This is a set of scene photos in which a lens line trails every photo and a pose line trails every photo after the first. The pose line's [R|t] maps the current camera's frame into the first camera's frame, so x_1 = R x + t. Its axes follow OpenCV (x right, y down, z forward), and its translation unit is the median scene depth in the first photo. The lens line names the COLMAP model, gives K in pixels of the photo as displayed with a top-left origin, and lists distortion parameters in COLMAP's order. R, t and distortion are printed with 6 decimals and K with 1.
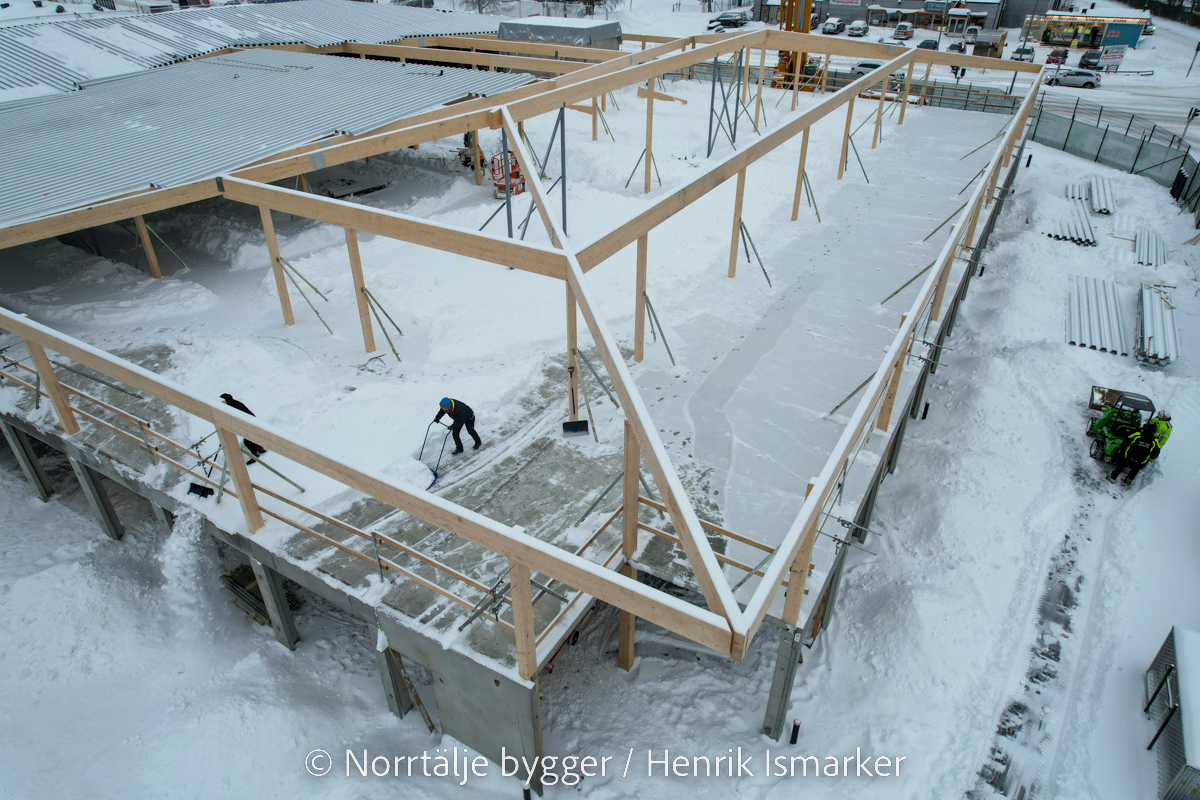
lens RADIAL K [[758.9, 0, 603.8], [0, 758.9, 403.6], [0, 0, 1]] dist [-0.068040, 0.061155]
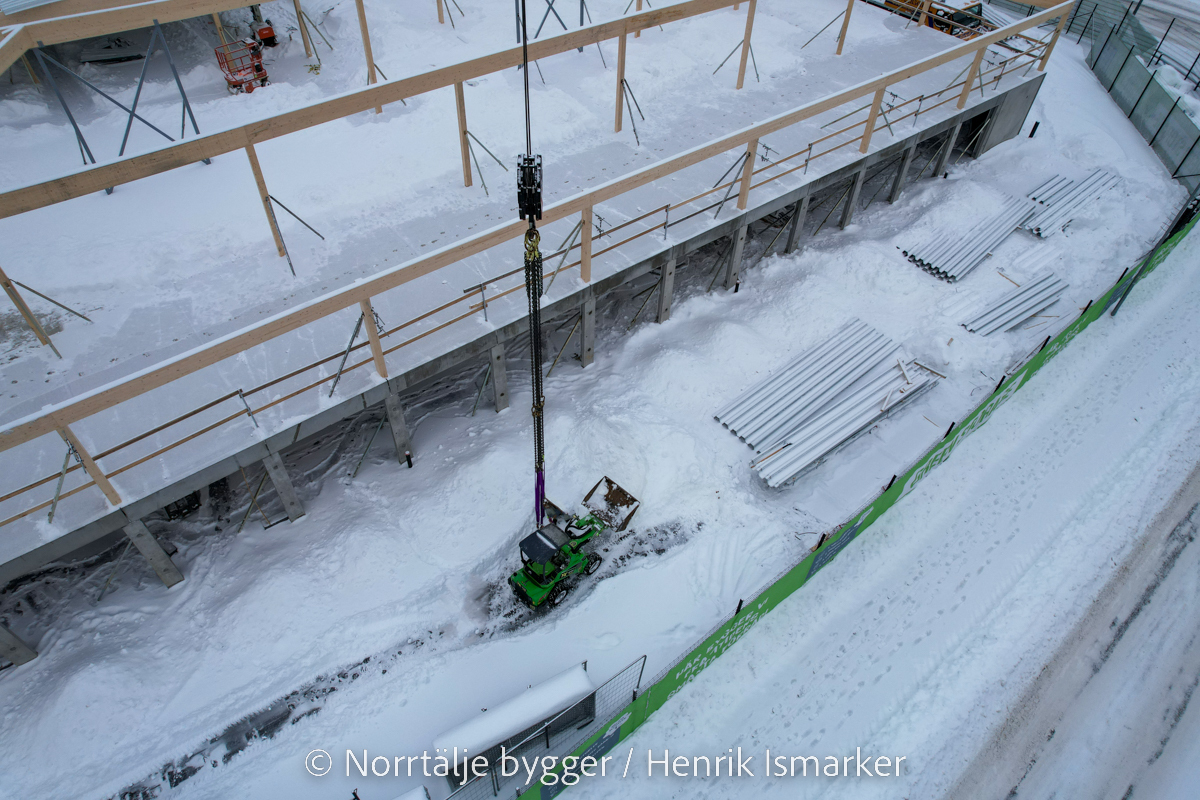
lens RADIAL K [[758.9, 0, 600.7], [0, 758.9, 398.8], [0, 0, 1]] dist [-0.068040, 0.061155]
pose [[0.932564, 0.280478, -0.227281, 1.028012], [-0.219306, 0.940243, 0.260477, -0.426687], [0.286757, -0.193067, 0.938347, 0.298169]]
